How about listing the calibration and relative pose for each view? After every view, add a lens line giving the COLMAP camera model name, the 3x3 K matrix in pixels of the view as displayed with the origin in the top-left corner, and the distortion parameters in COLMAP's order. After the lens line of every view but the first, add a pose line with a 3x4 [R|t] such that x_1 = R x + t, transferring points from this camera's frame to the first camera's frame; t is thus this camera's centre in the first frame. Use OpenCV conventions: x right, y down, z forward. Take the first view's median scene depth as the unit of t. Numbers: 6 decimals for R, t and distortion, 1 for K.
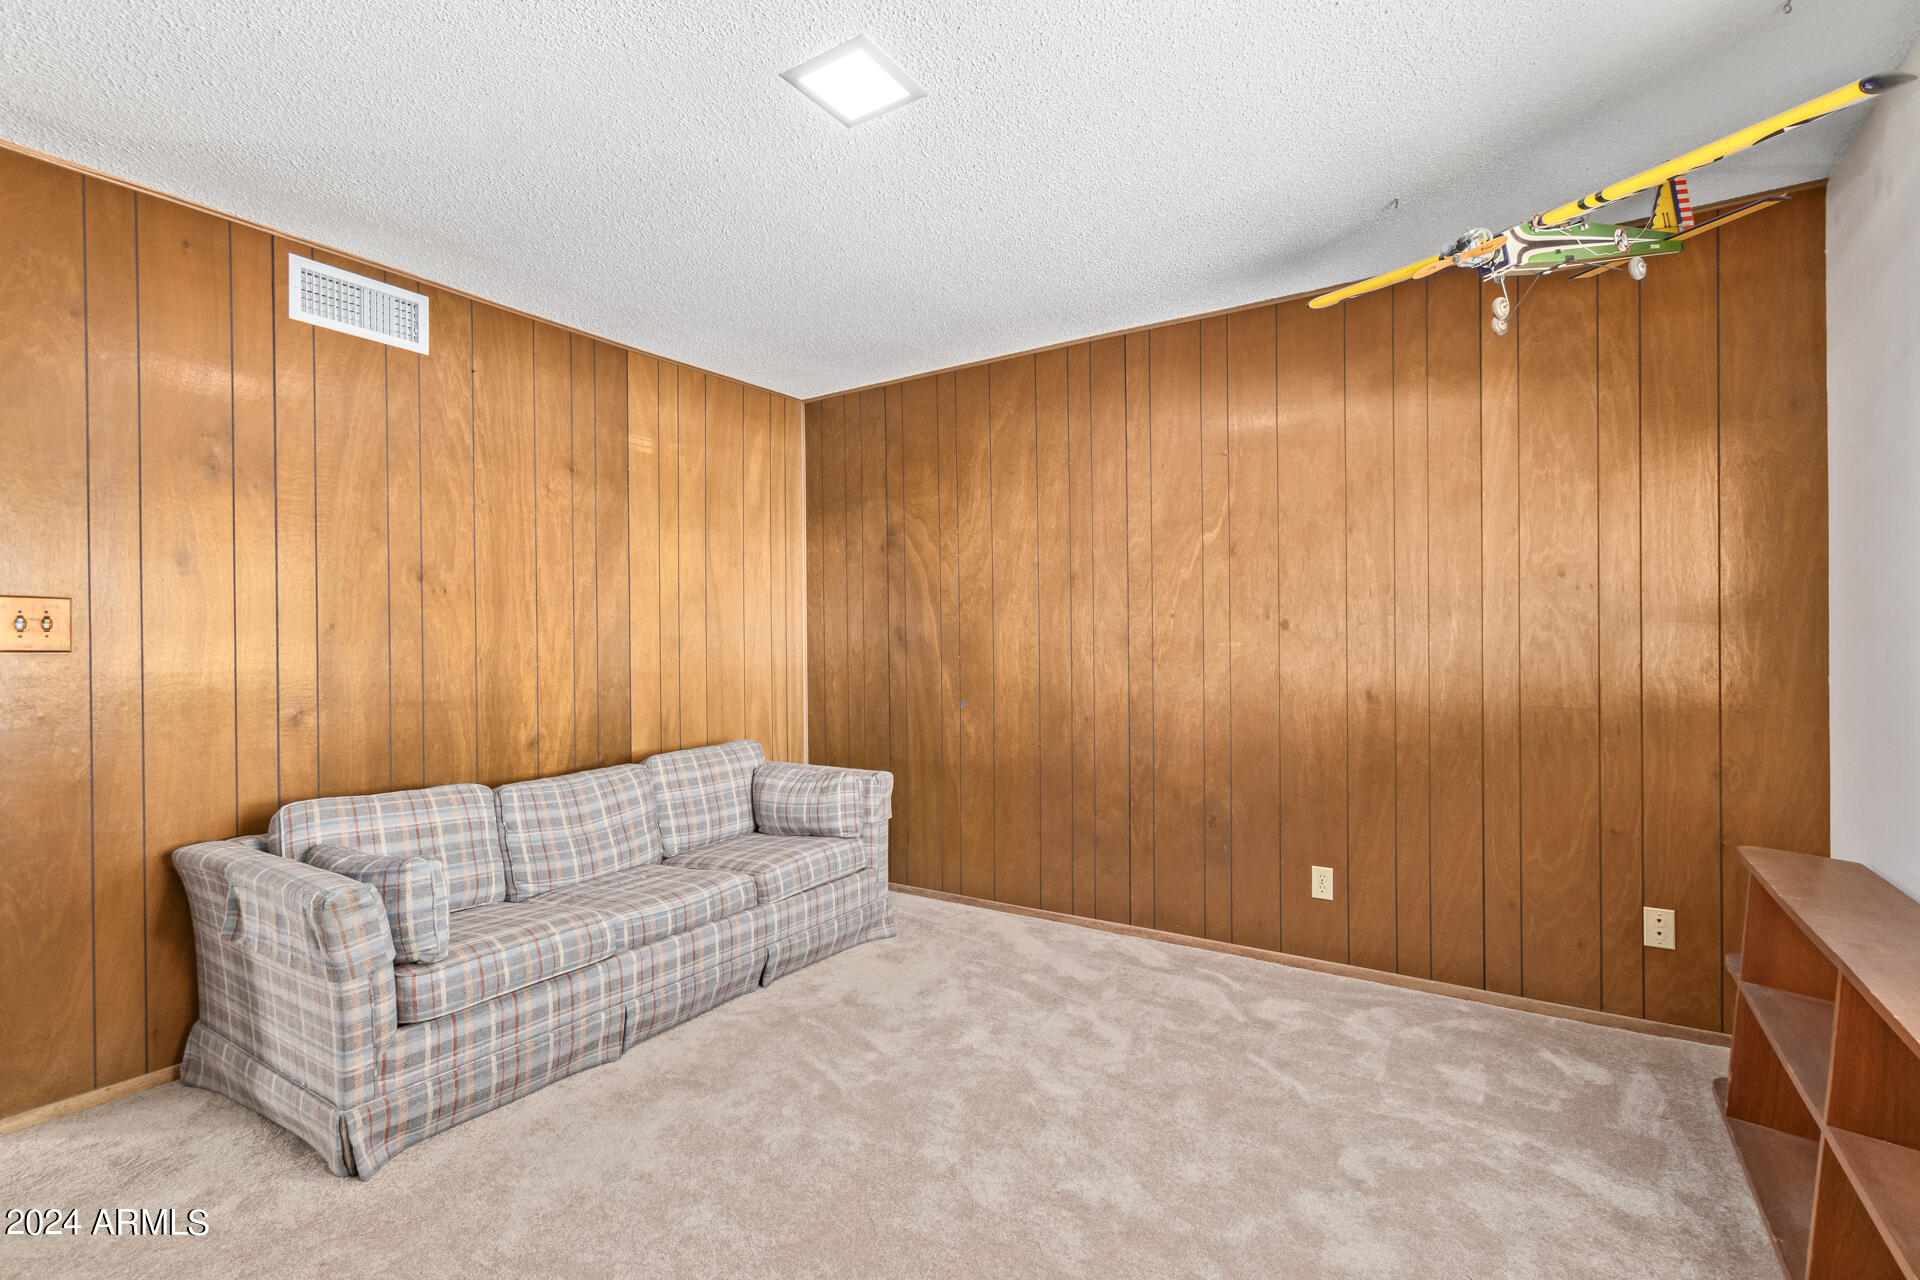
lens RADIAL K [[880.8, 0, 957.0], [0, 880.8, 640.5], [0, 0, 1]] dist [-0.001105, -0.000368]
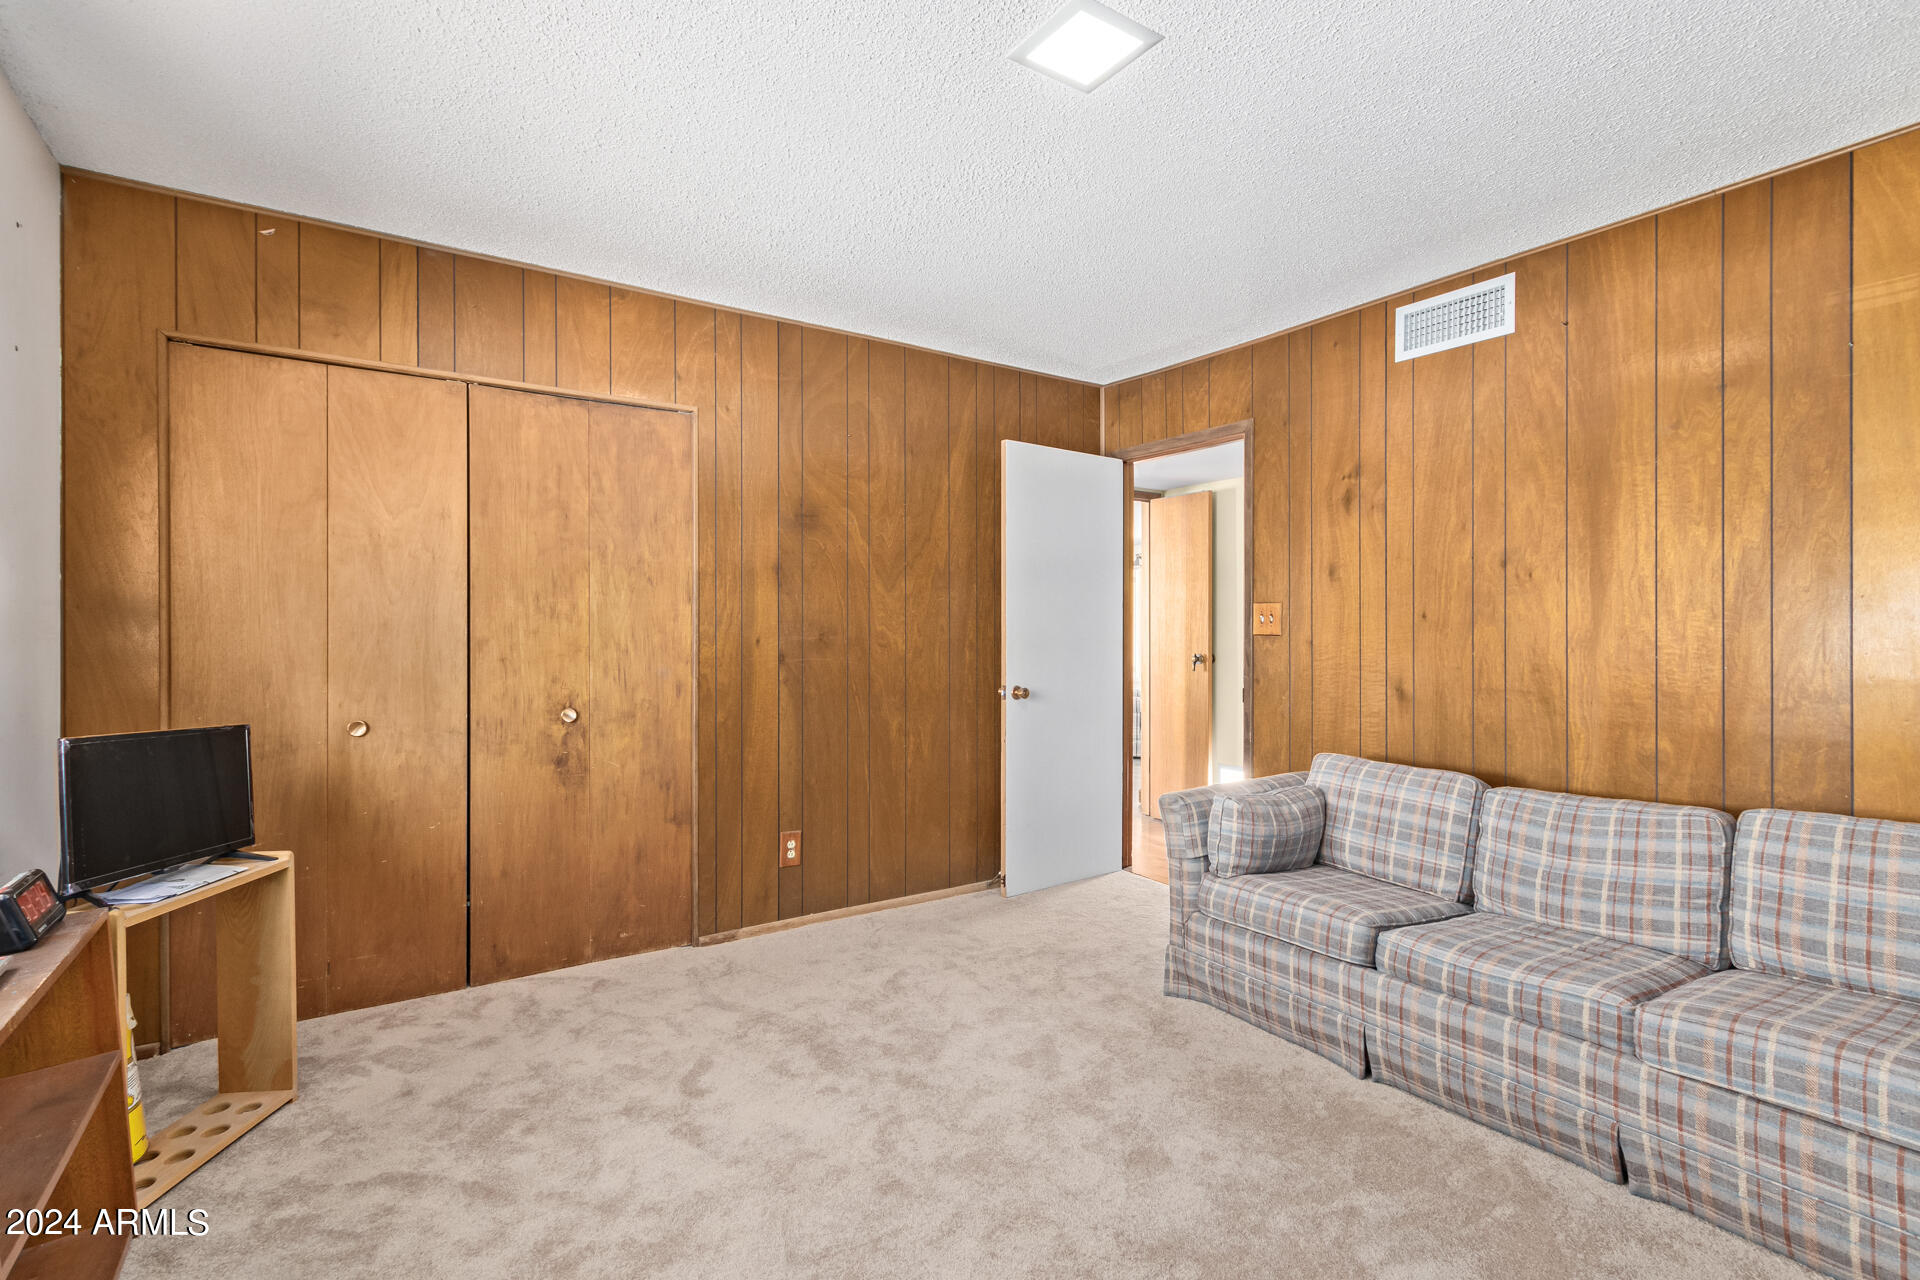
lens RADIAL K [[880.8, 0, 957.0], [0, 880.8, 640.5], [0, 0, 1]] dist [-0.001105, -0.000368]
pose [[-0.387859, 0.010095, -0.921664, 0.550640], [0.000813, 0.999943, 0.010610, 0.003222], [0.921718, 0.003366, -0.387845, 0.843571]]
